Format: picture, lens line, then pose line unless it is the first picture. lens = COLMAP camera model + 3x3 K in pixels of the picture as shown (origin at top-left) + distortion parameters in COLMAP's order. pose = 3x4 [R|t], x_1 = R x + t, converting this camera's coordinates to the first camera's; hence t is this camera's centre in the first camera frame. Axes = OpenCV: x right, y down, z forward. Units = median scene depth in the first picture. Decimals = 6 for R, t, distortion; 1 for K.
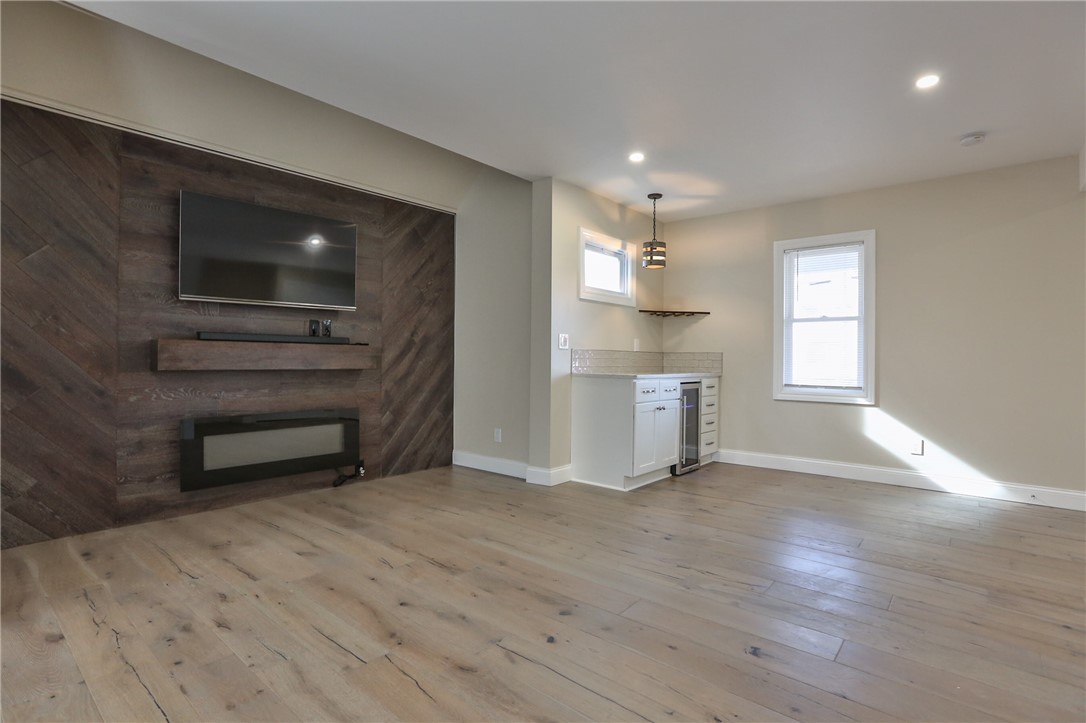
lens RADIAL K [[504.9, 0, 540.4], [0, 504.9, 362.9], [0, 0, 1]] dist [-0.006071, 0.000946]
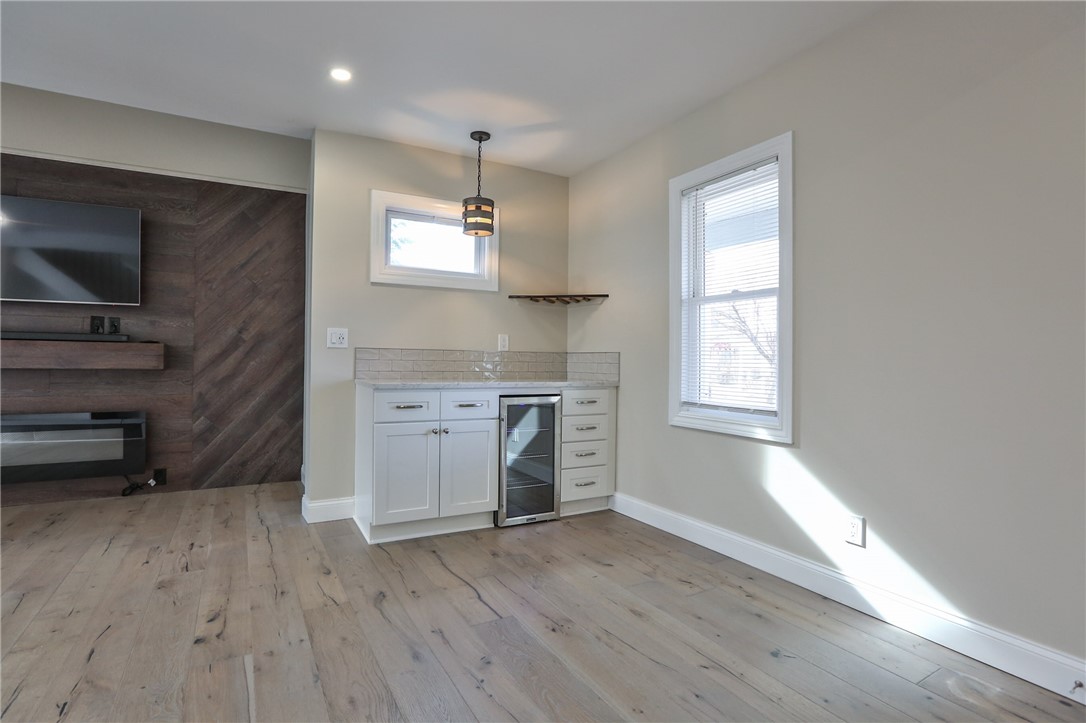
lens RADIAL K [[504.9, 0, 548.1], [0, 504.9, 358.6], [0, 0, 1]] dist [-0.006071, 0.000946]
pose [[0.936376, 0.005013, -0.350963, 0.578320], [-0.009802, 0.999882, -0.011870, -0.002638], [0.350862, 0.014555, 0.936314, 0.363931]]
